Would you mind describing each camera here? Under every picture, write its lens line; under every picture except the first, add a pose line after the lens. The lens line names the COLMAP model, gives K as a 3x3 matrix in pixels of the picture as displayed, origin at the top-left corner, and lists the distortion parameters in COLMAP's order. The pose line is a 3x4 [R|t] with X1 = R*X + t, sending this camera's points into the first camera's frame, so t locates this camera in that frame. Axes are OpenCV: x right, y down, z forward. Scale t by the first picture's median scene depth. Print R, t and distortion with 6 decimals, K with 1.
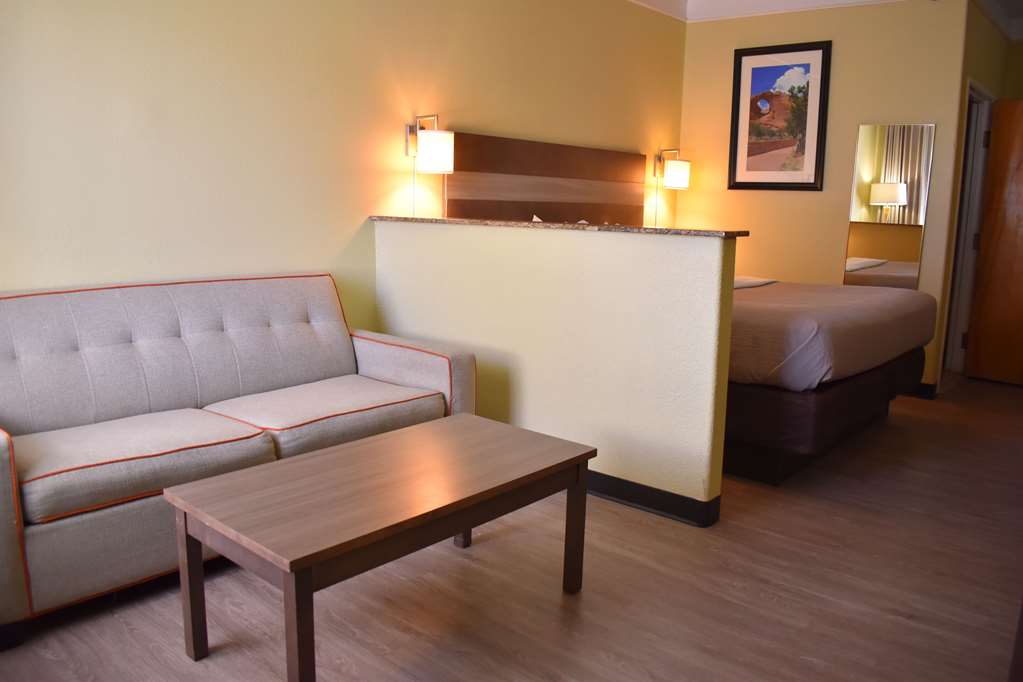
lens RADIAL K [[810.6, 0, 518.2], [0, 810.6, 339.5], [0, 0, 1]] dist [-0.093443, 0.012630]
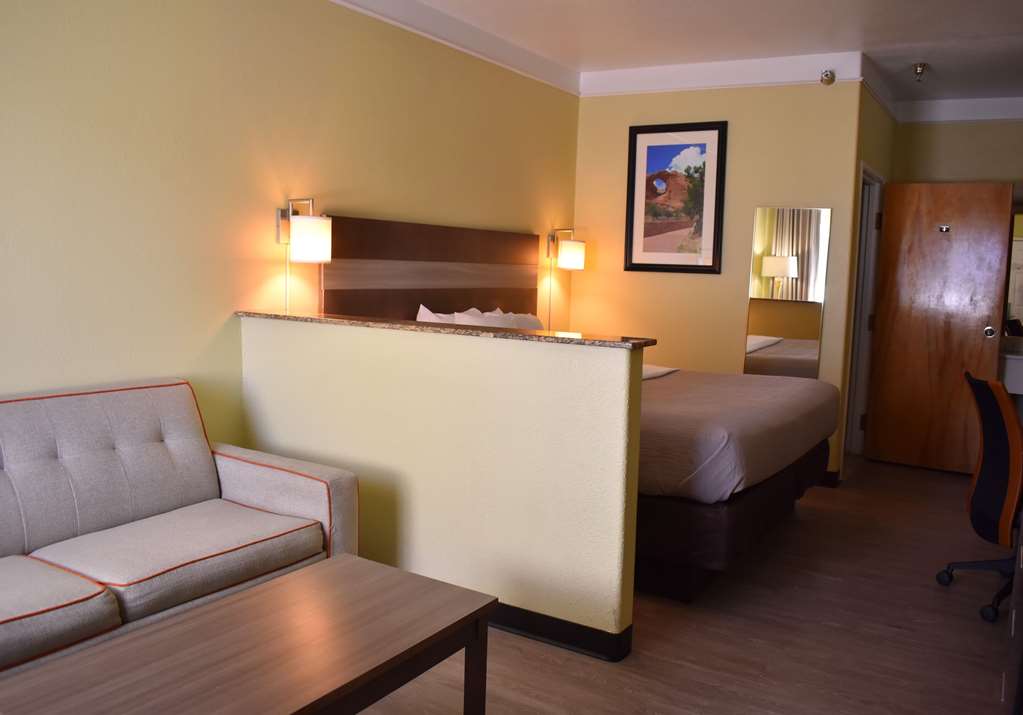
lens RADIAL K [[847.8, 0, 546.2], [0, 847.8, 356.2], [0, 0, 1]] dist [-0.089742, 0.005939]
pose [[0.985553, -0.009363, 0.169108, -0.002537], [0.018862, 0.998327, -0.054653, -0.034245], [-0.168313, 0.057054, 0.984081, 0.030115]]
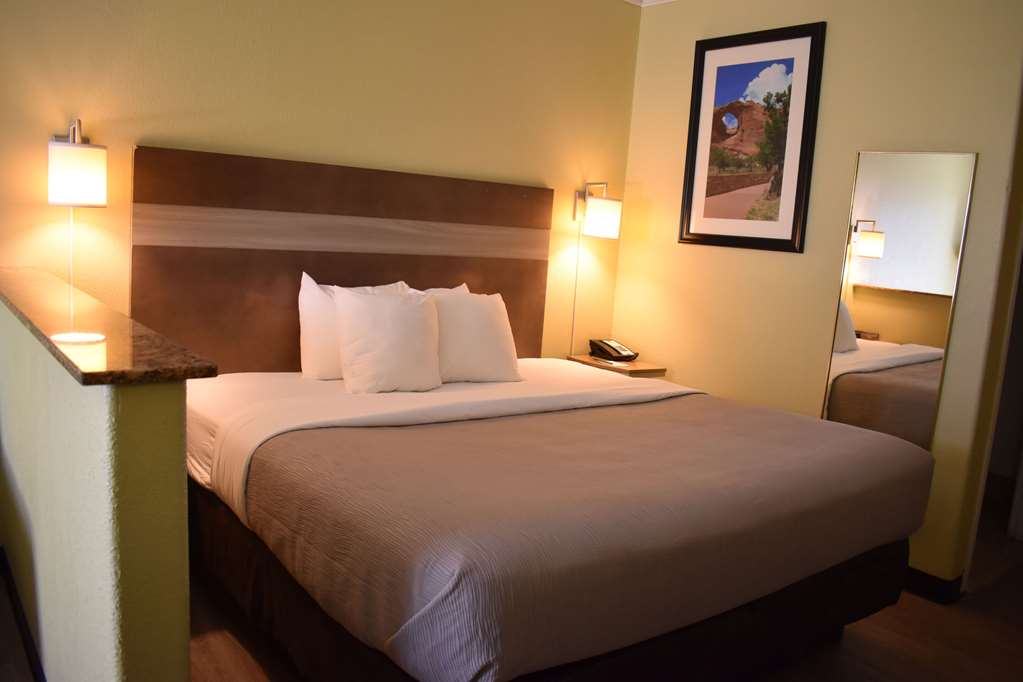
lens RADIAL K [[810.6, 0, 518.2], [0, 810.6, 339.5], [0, 0, 1]] dist [-0.093443, 0.012630]
pose [[0.980738, 0.071665, -0.181705, 0.277159], [-0.078174, 0.996521, -0.028908, -0.079201], [0.179001, 0.042555, 0.982928, 0.321337]]
